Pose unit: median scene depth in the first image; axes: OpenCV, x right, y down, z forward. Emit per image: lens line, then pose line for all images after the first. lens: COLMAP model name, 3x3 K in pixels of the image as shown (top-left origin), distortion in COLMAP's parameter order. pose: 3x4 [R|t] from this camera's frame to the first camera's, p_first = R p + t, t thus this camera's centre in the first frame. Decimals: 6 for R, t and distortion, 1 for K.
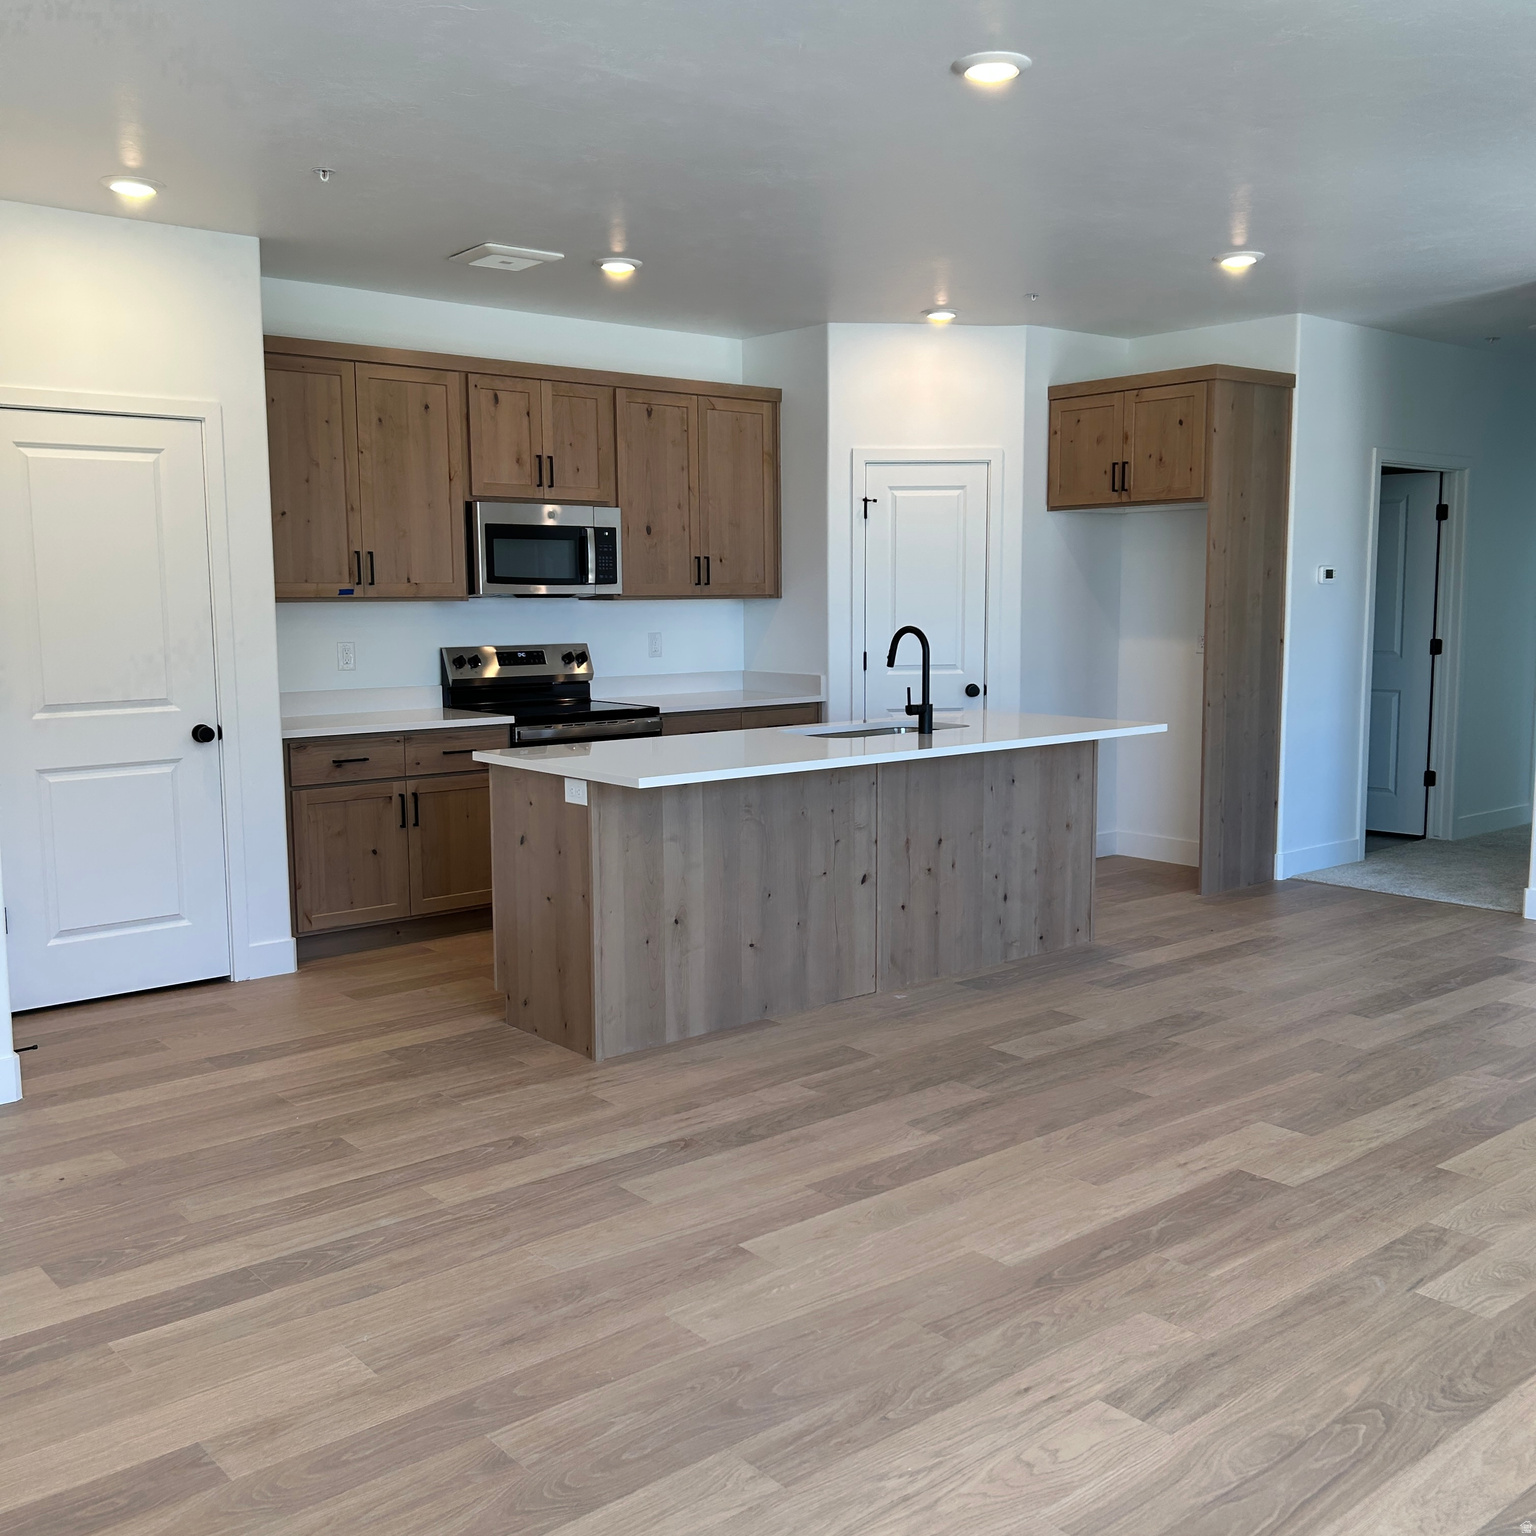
lens RADIAL K [[1536.9, 0, 767.7], [0, 1536.9, 784.3], [0, 0, 1]] dist [0.084406, -0.126825]
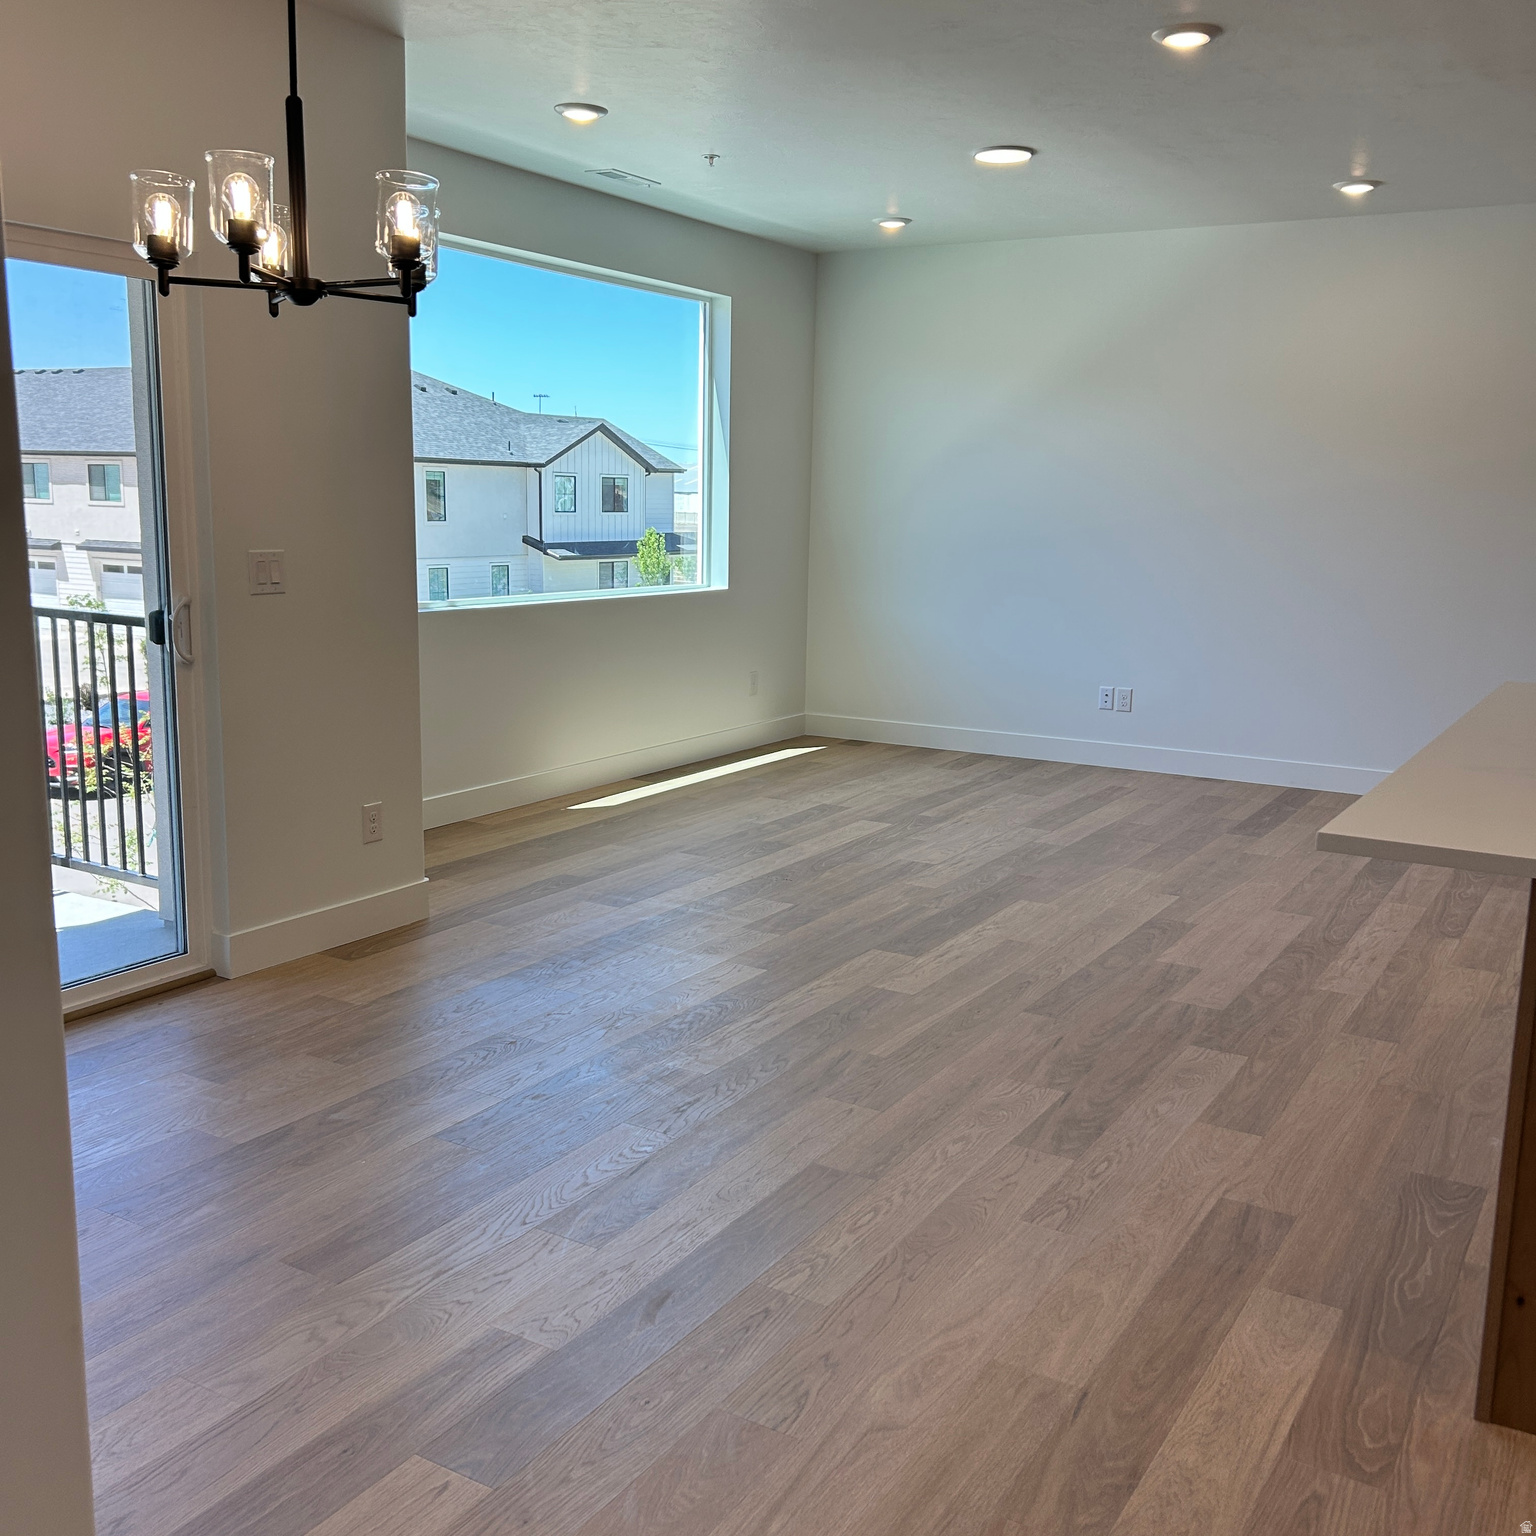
lens RADIAL K [[1537.9, 0, 775.3], [0, 1537.9, 774.7], [0, 0, 1]] dist [0.078541, -0.111509]
pose [[-0.943674, 0.044808, -0.327828, 0.530797], [-0.059848, 0.951331, 0.302304, -0.169510], [0.325419, 0.304896, -0.895065, 1.329494]]
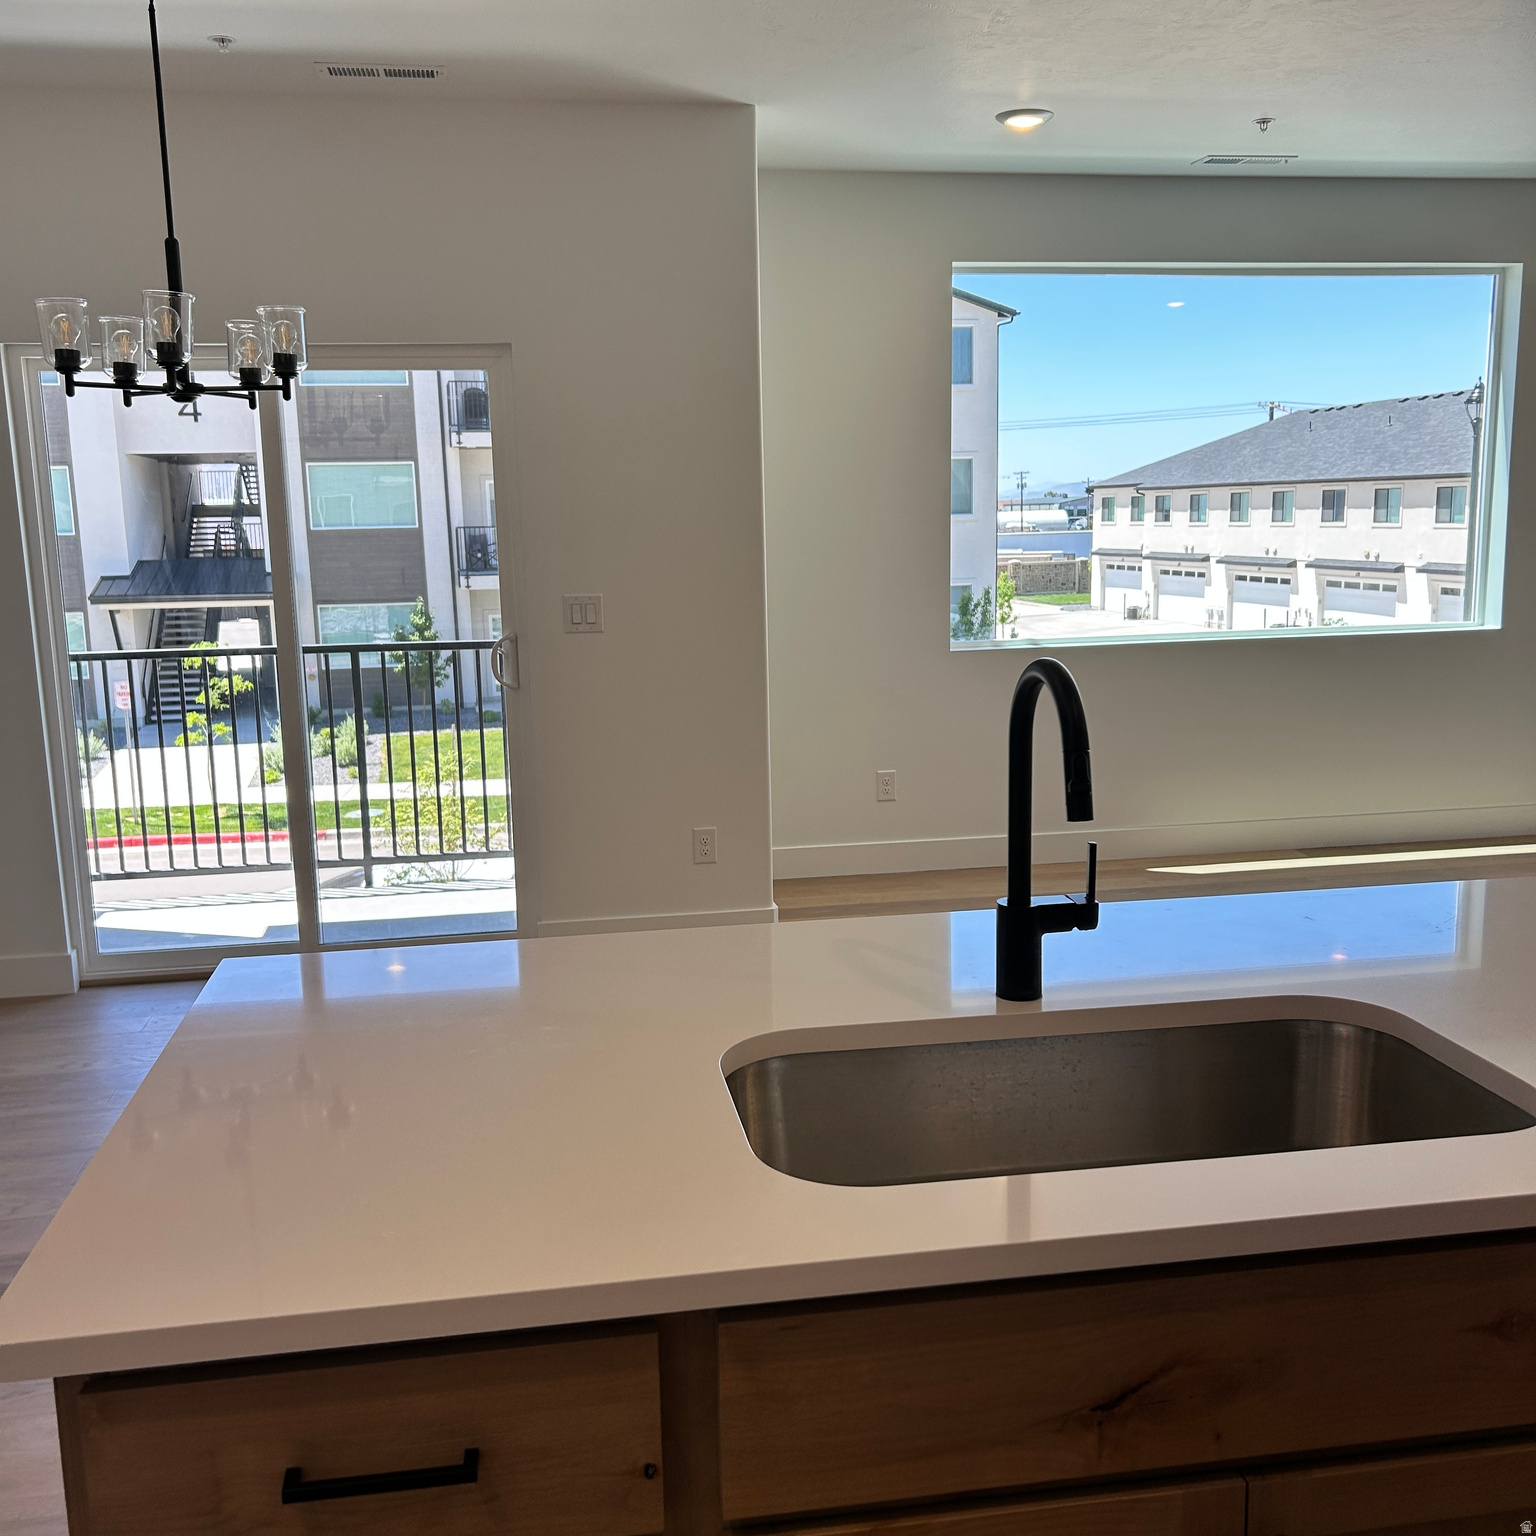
lens RADIAL K [[1537.9, 0, 775.3], [0, 1537.9, 774.7], [0, 0, 1]] dist [0.078541, -0.111509]
pose [[-0.866478, -0.060742, 0.495506, -0.000197], [0.090717, 0.956885, 0.275936, -0.161125], [-0.490904, 0.284044, -0.823610, 1.222234]]
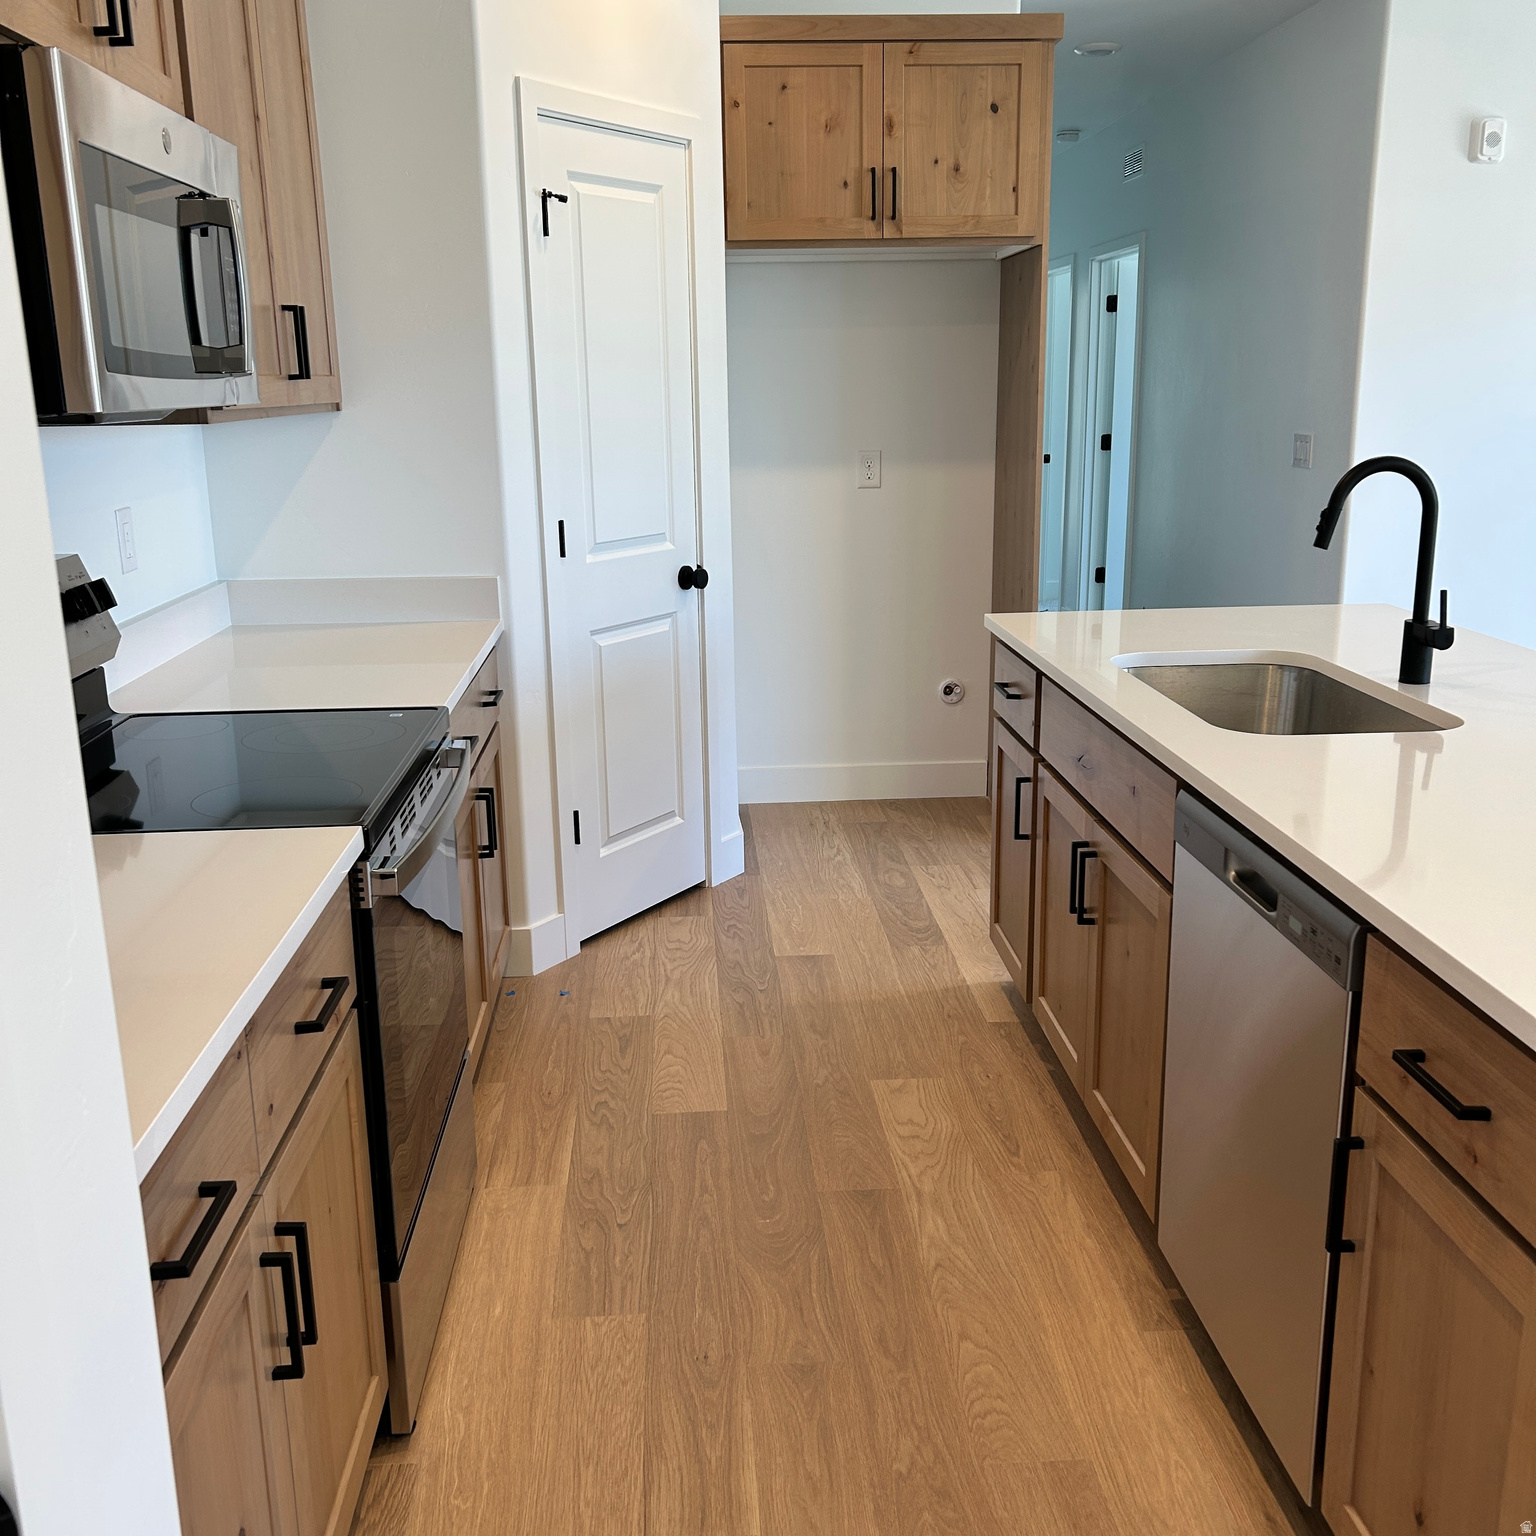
lens RADIAL K [[1526.1, 0, 766.9], [0, 1526.1, 786.5], [0, 0, 1]] dist [0.137651, -0.355374]
pose [[0.591797, -0.208152, 0.778749, -0.384828], [0.115206, 0.978008, 0.173863, -0.104334], [-0.797812, -0.013175, 0.602762, 0.836646]]
